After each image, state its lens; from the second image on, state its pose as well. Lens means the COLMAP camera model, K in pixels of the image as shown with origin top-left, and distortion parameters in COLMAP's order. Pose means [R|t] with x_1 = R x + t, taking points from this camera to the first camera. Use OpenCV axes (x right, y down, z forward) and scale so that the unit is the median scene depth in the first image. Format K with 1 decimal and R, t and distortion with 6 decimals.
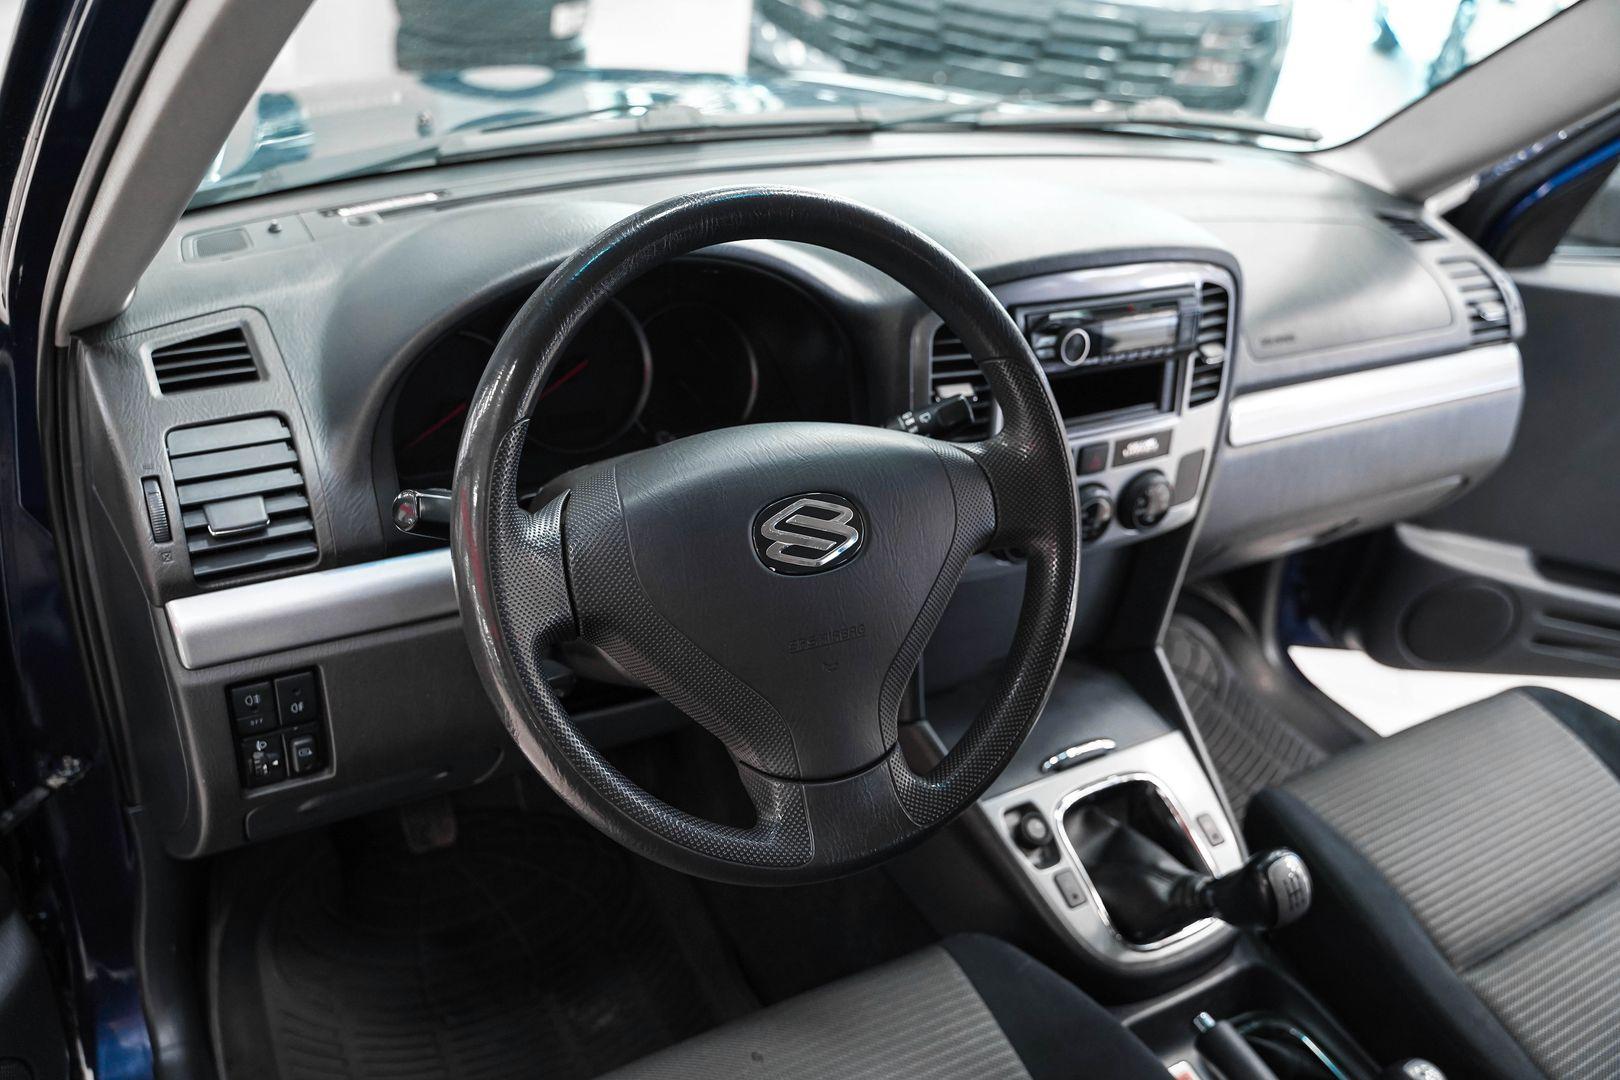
lens RADIAL K [[1278.5, 0, 809.1], [0, 1278.5, 548.6], [0, 0, 1]] dist [-0.081119, 0.022779]
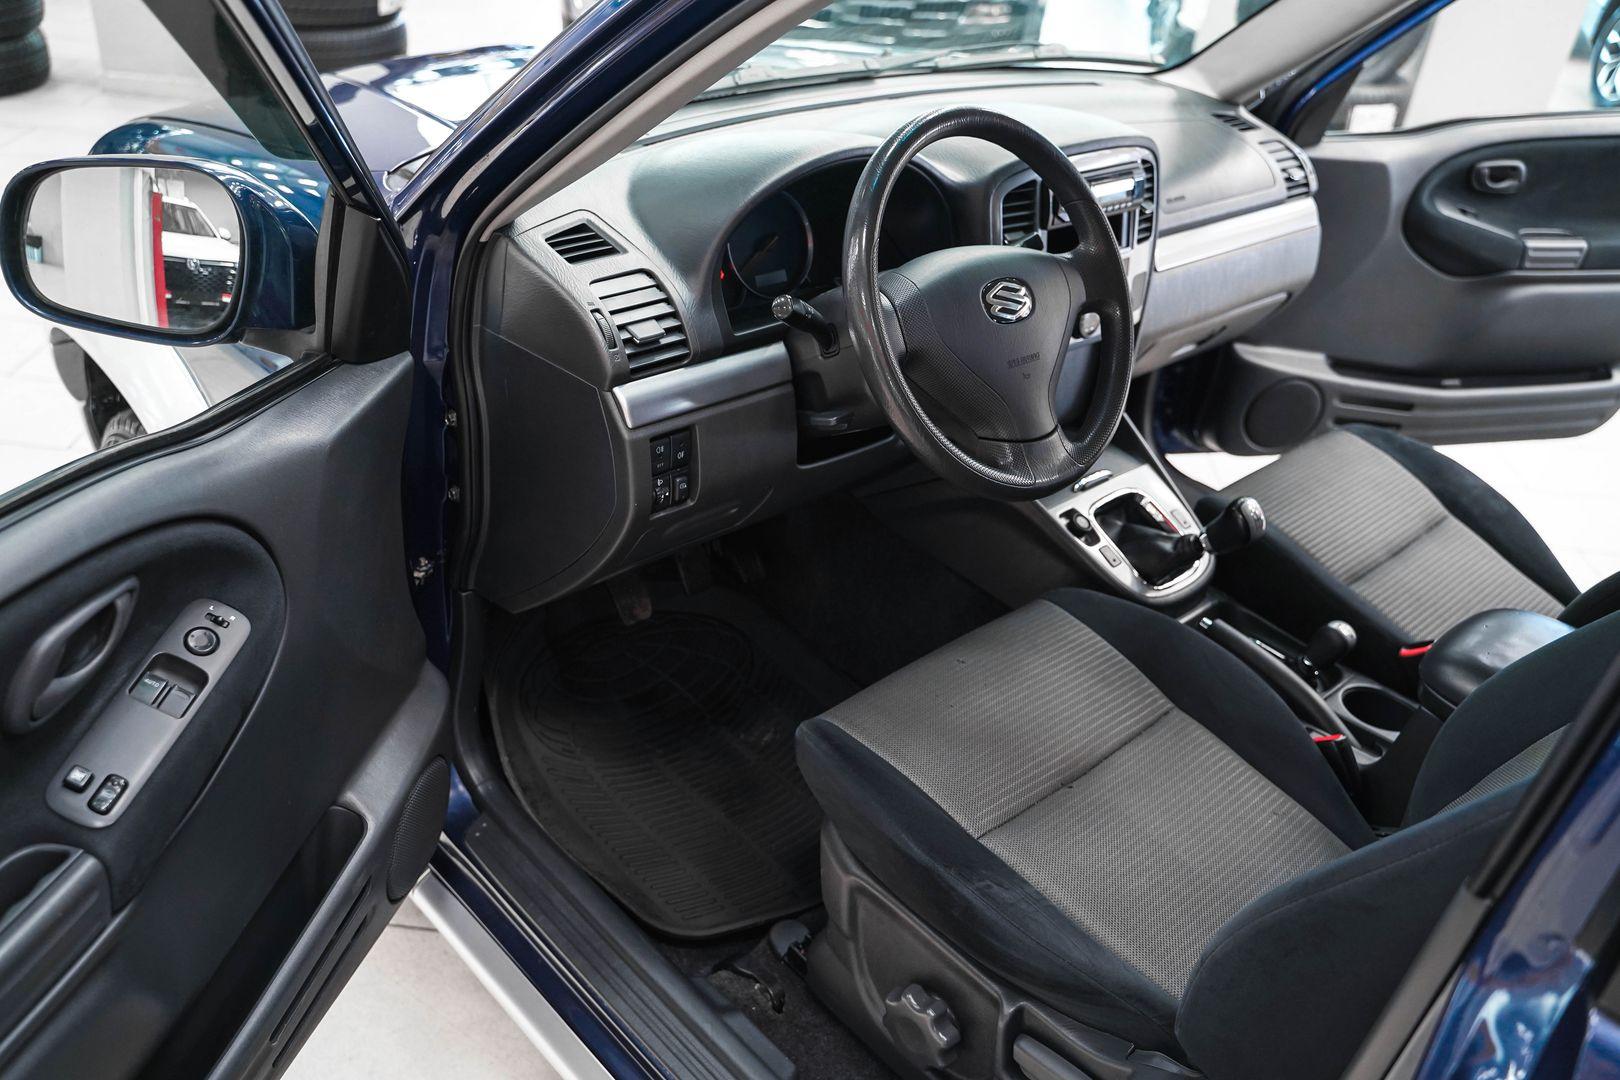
lens RADIAL K [[1278.5, 0, 814.7], [0, 1278.5, 538.0], [0, 0, 1]] dist [-0.081119, 0.022779]
pose [[0.976794, -0.123519, 0.174974, -0.397841], [0.119198, 0.992252, 0.035030, 0.143519], [-0.177946, -0.013361, 0.983950, -0.444194]]
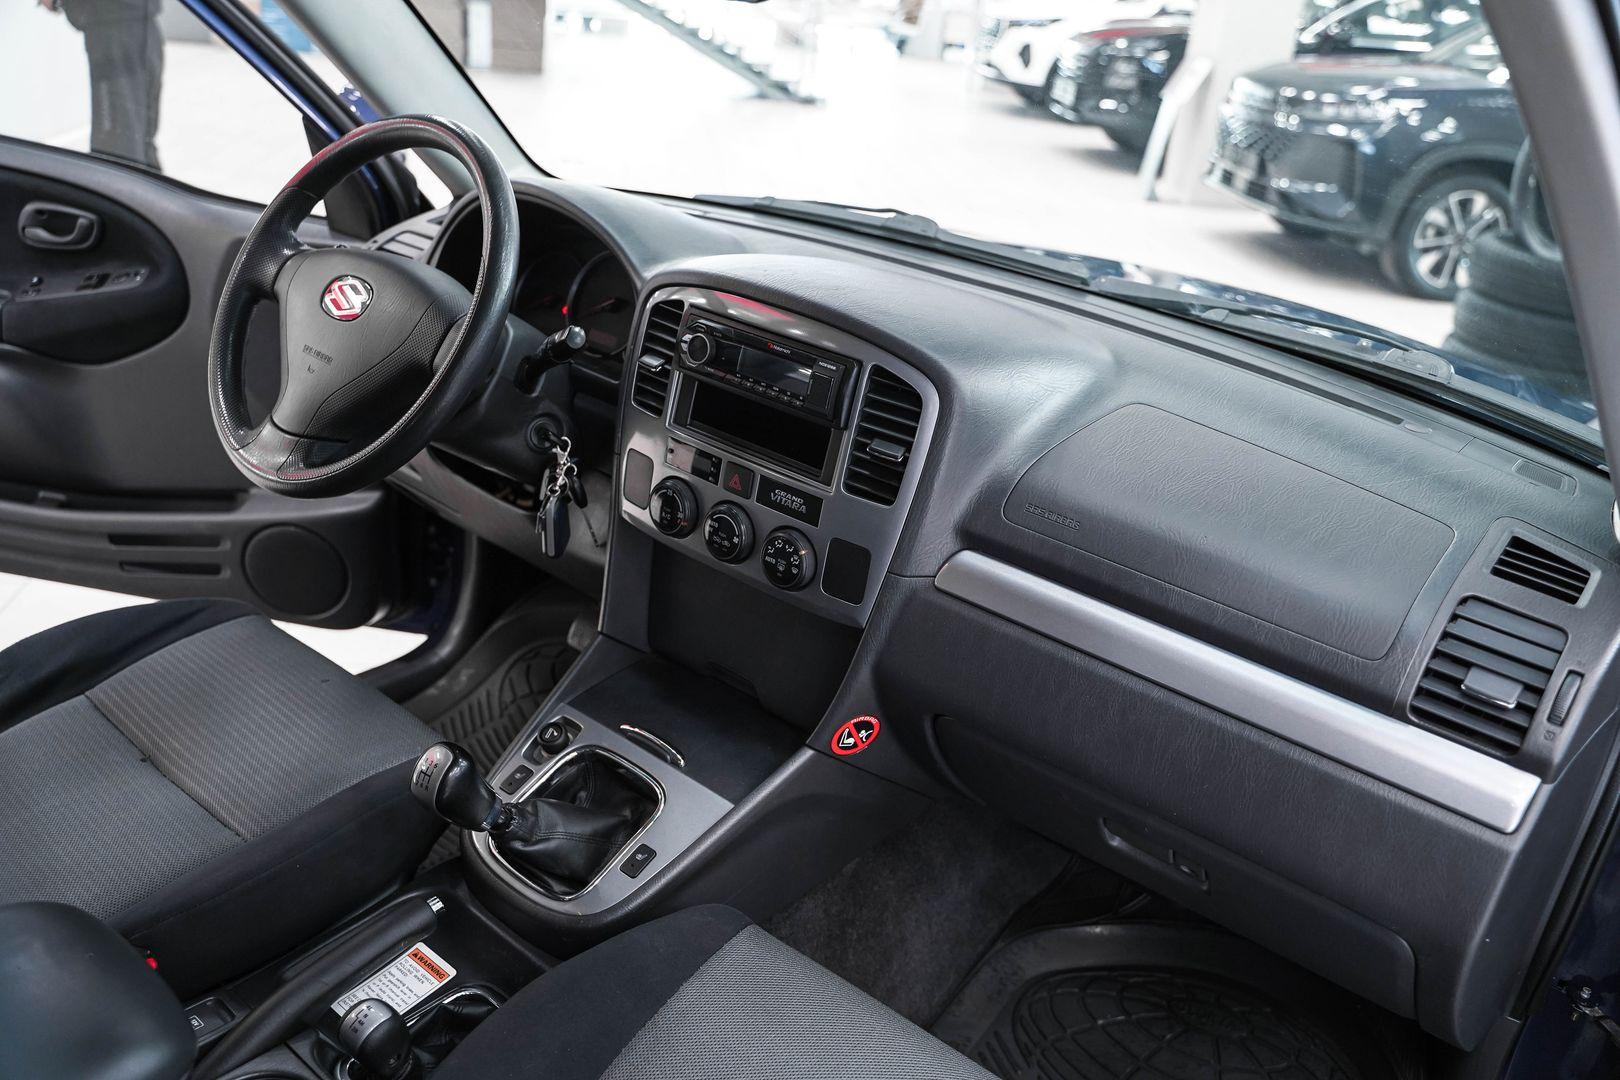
lens RADIAL K [[1278.5, 0, 811.8], [0, 1278.5, 534.6], [0, 0, 1]] dist [-0.081119, 0.022779]
pose [[0.404477, 0.399497, -0.822679, 1.119578], [-0.508585, 0.845880, 0.160713, -0.229499], [0.760092, 0.353398, 0.545317, 0.475359]]
